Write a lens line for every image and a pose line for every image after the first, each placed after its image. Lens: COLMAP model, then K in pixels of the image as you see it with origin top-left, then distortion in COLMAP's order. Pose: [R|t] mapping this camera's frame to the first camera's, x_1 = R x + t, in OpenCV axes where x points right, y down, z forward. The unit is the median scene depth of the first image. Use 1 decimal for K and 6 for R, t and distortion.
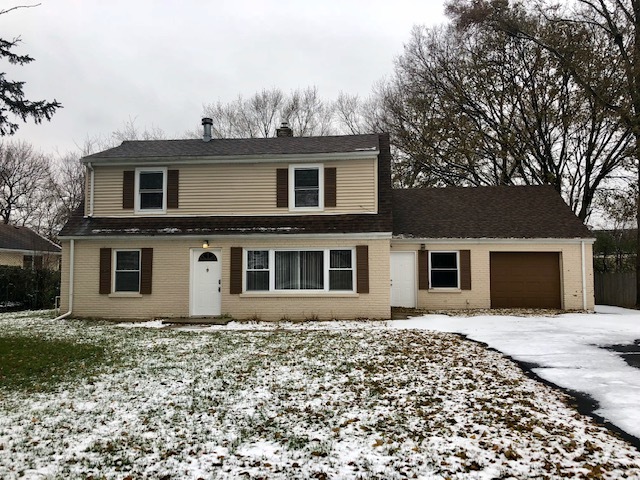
lens RADIAL K [[523.2, 0, 320.6], [0, 523.2, 241.8], [0, 0, 1]] dist [0.045144, -0.058342]
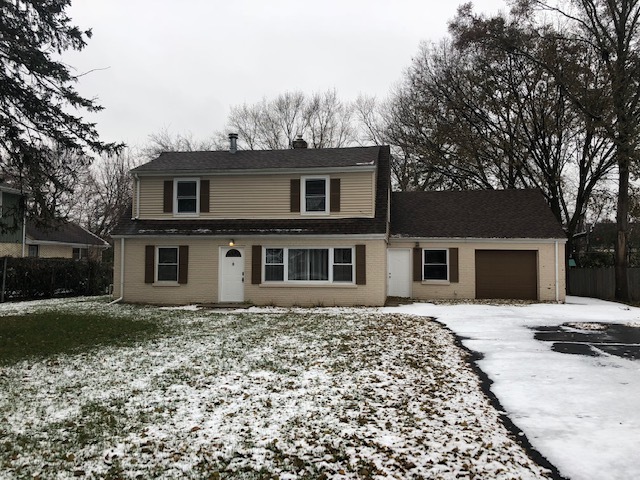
lens RADIAL K [[523.2, 0, 319.3], [0, 523.2, 239.7], [0, 0, 1]] dist [0.045144, -0.058342]
pose [[0.998663, 0.005056, -0.051437, 0.041916], [-0.004323, 0.999887, 0.014367, -0.019021], [0.051504, -0.014126, 0.998573, -0.182777]]
